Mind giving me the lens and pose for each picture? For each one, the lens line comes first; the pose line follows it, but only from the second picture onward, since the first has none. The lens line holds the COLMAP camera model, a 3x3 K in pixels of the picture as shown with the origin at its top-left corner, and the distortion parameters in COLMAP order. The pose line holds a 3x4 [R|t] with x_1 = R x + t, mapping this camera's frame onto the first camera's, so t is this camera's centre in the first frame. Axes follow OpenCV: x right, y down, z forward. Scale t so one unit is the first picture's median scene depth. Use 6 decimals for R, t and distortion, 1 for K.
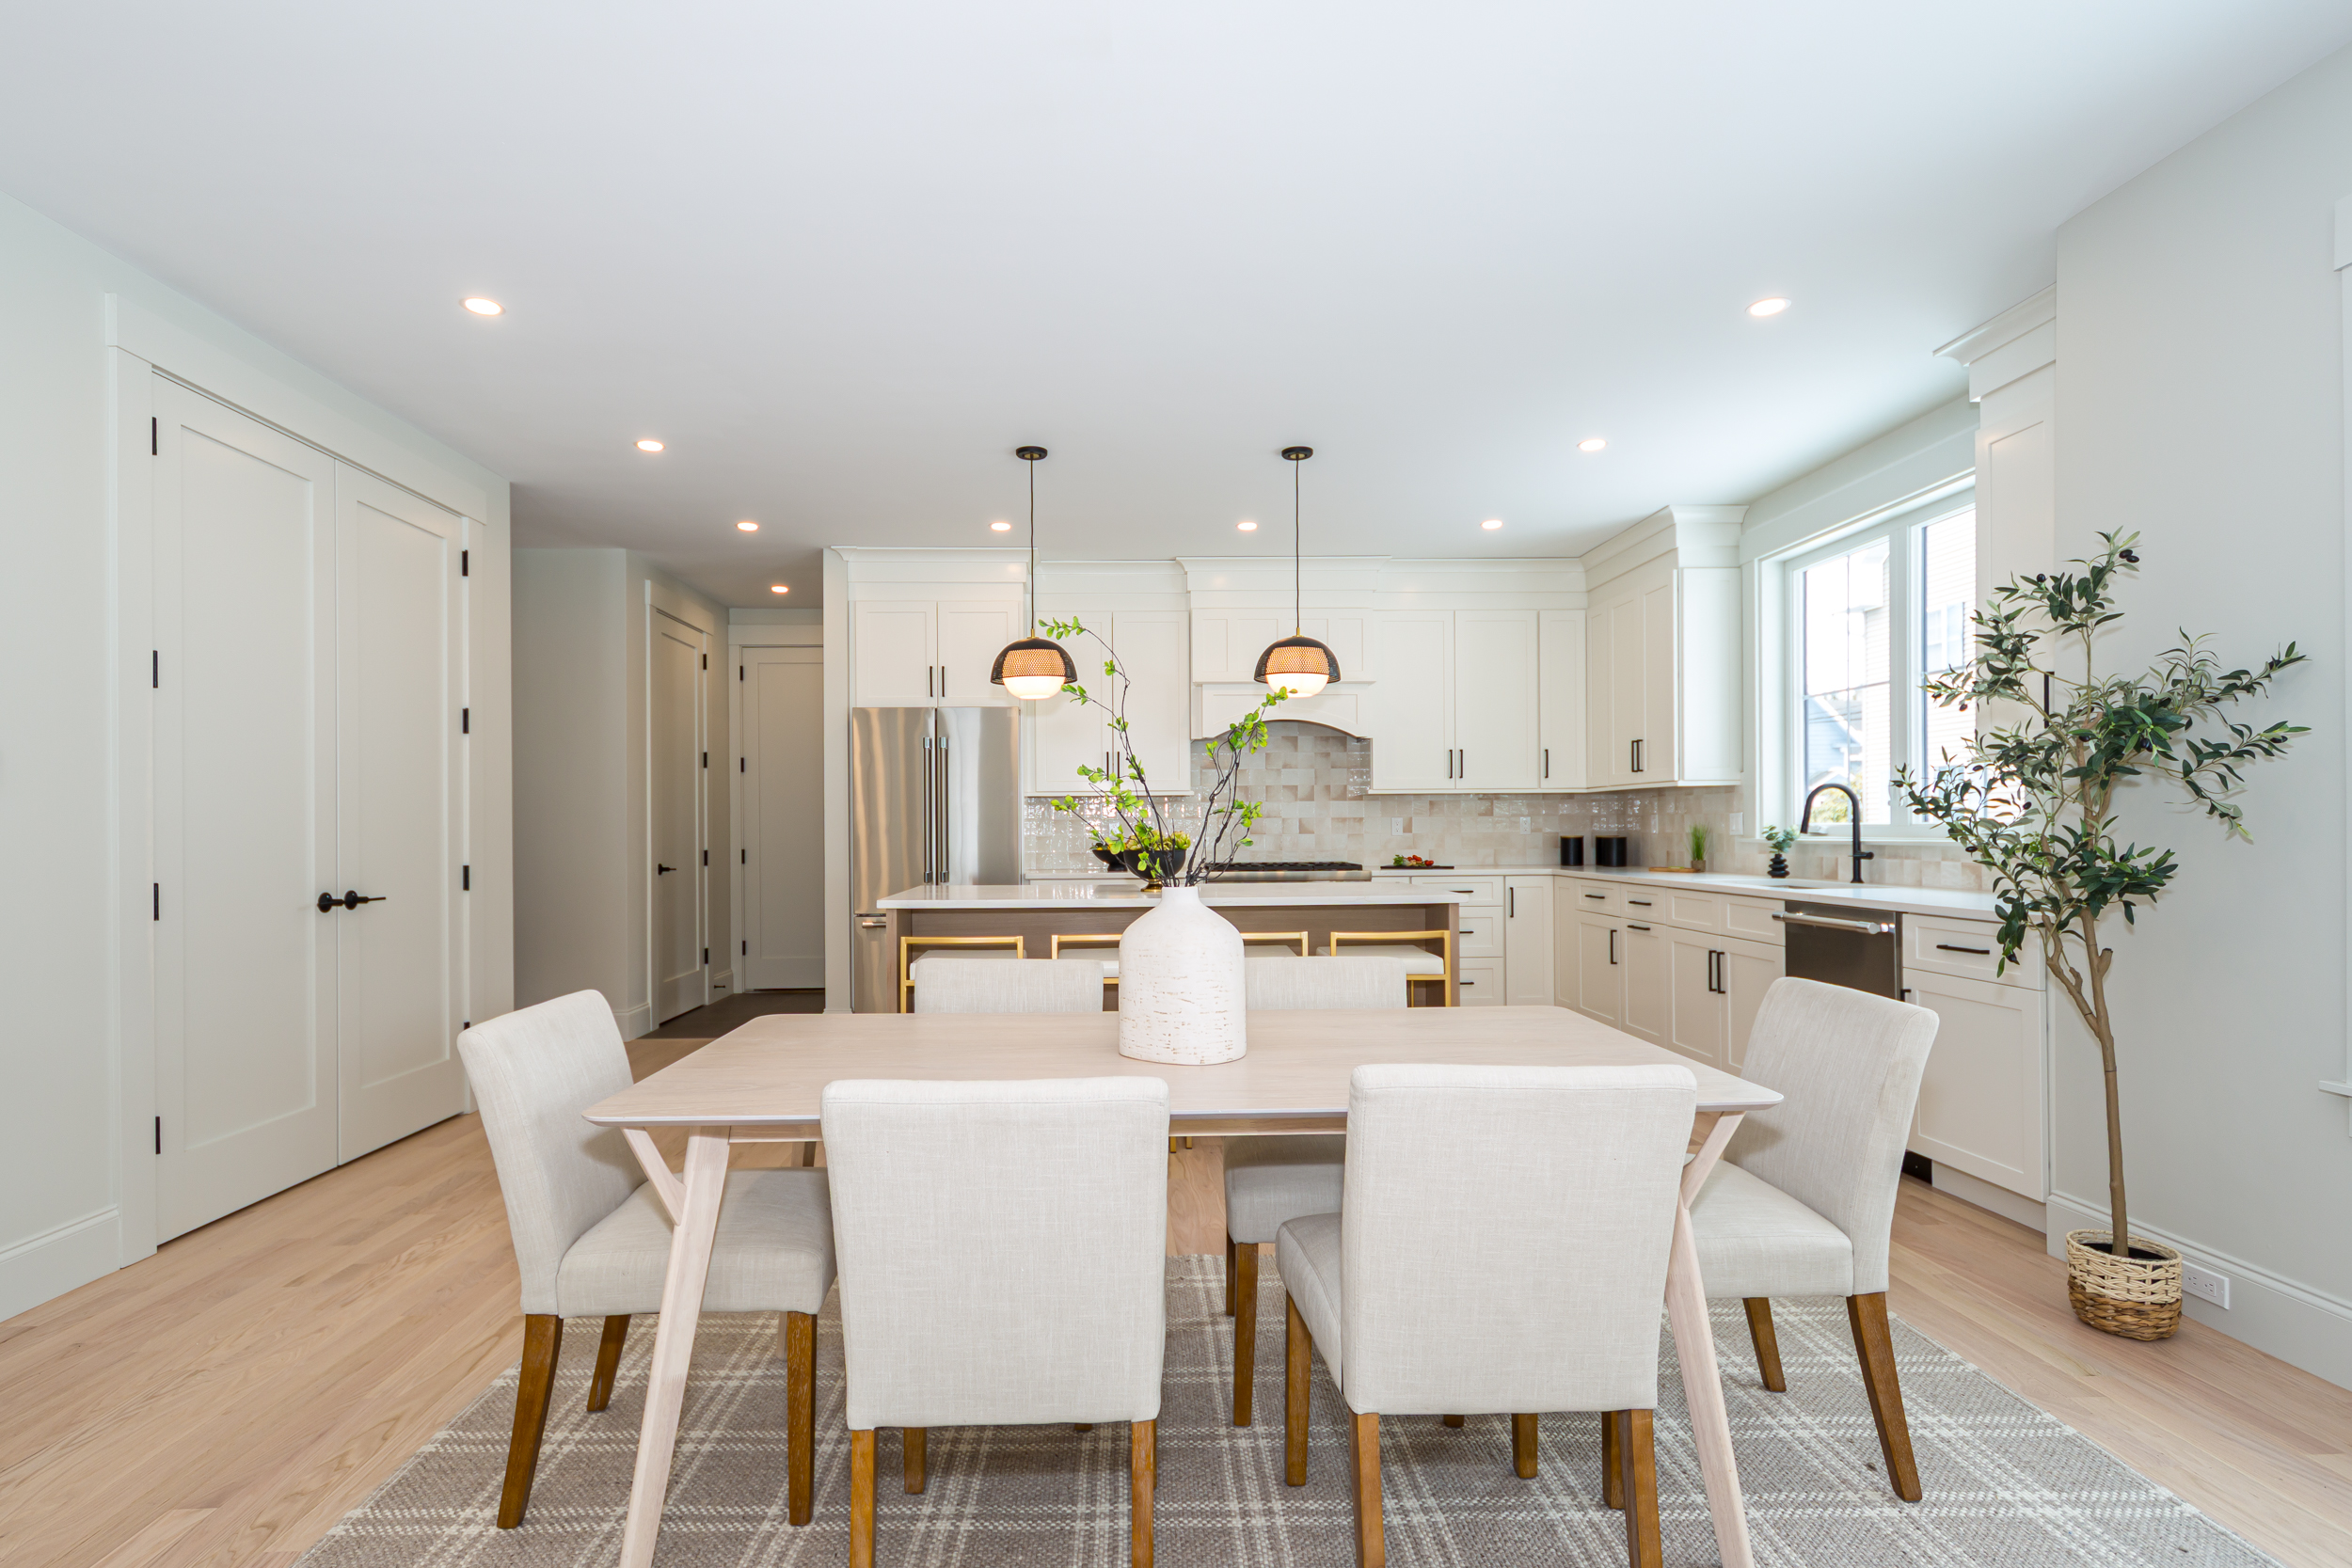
lens RADIAL K [[1116.7, 0, 1135.7], [0, 1116.7, 832.3], [0, 0, 1]] dist [0.000892, 0.000324]
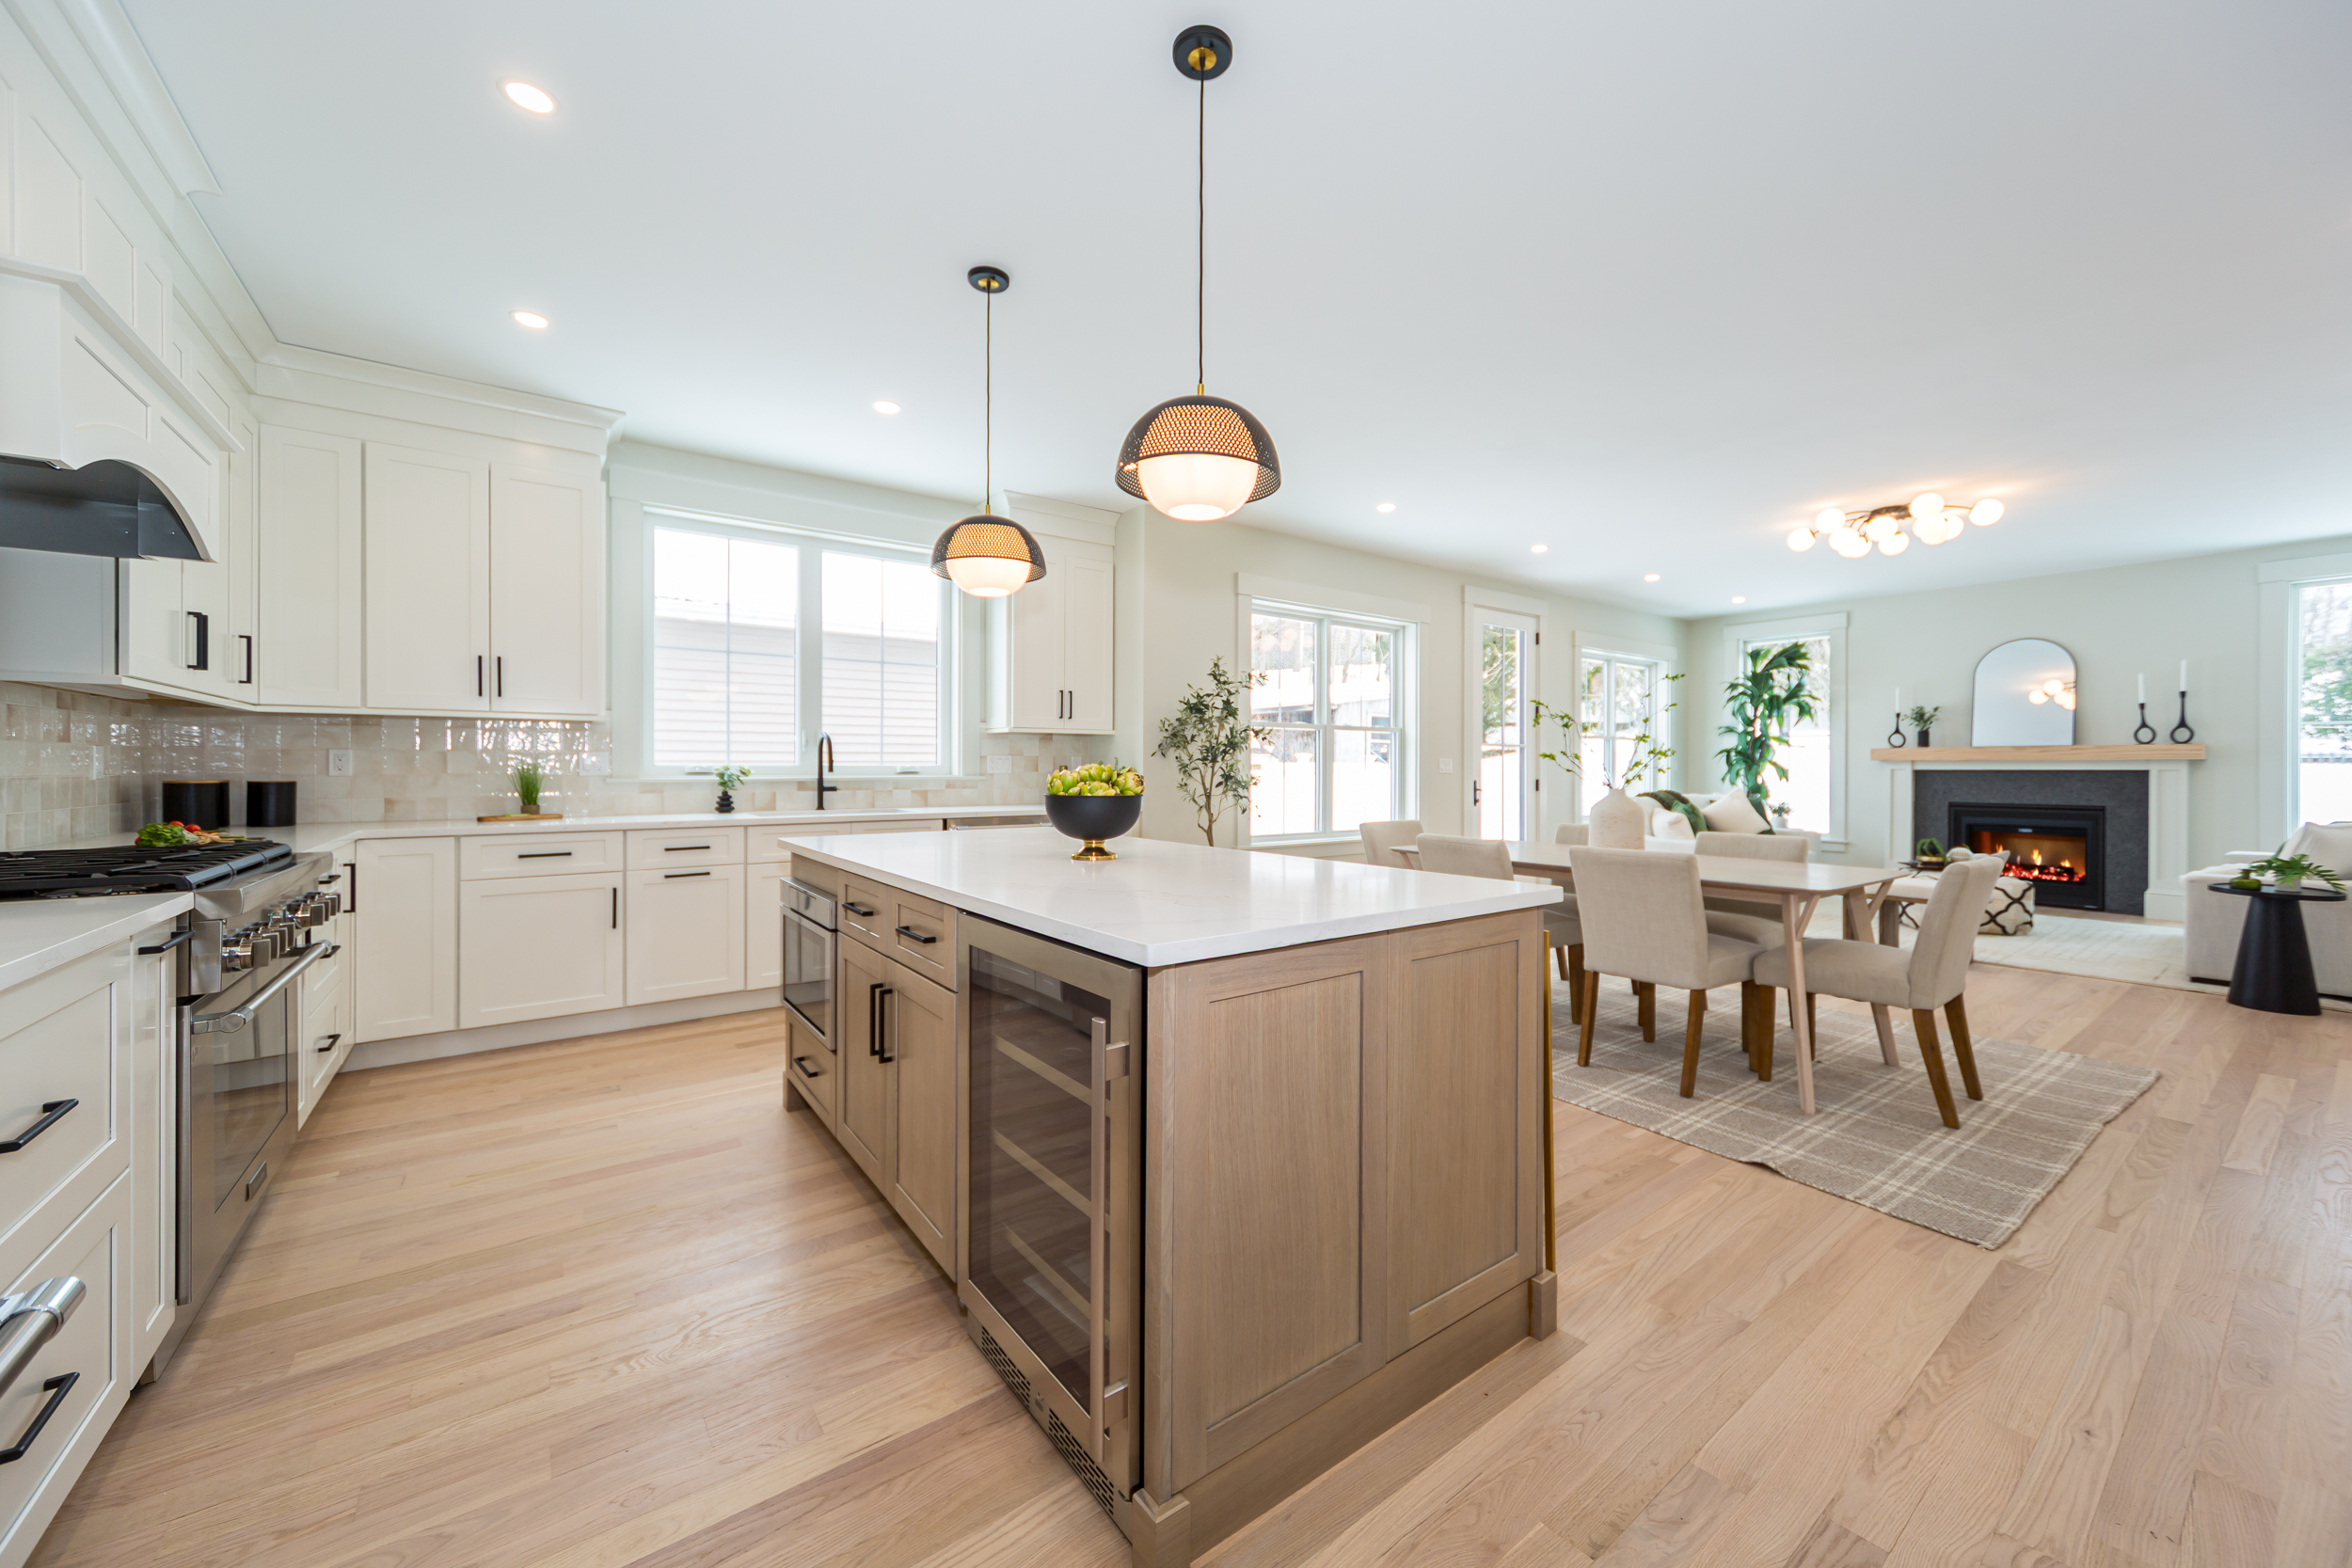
lens RADIAL K [[865.9, 0, 1166.5], [0, 865.9, 772.4], [0, 0, 1]] dist [0.009101, -0.000306]
pose [[-0.562801, 0.001174, 0.826592, -0.351701], [0.005688, 0.999981, 0.002453, 0.001100], [-0.826573, 0.006083, -0.562797, 1.030810]]
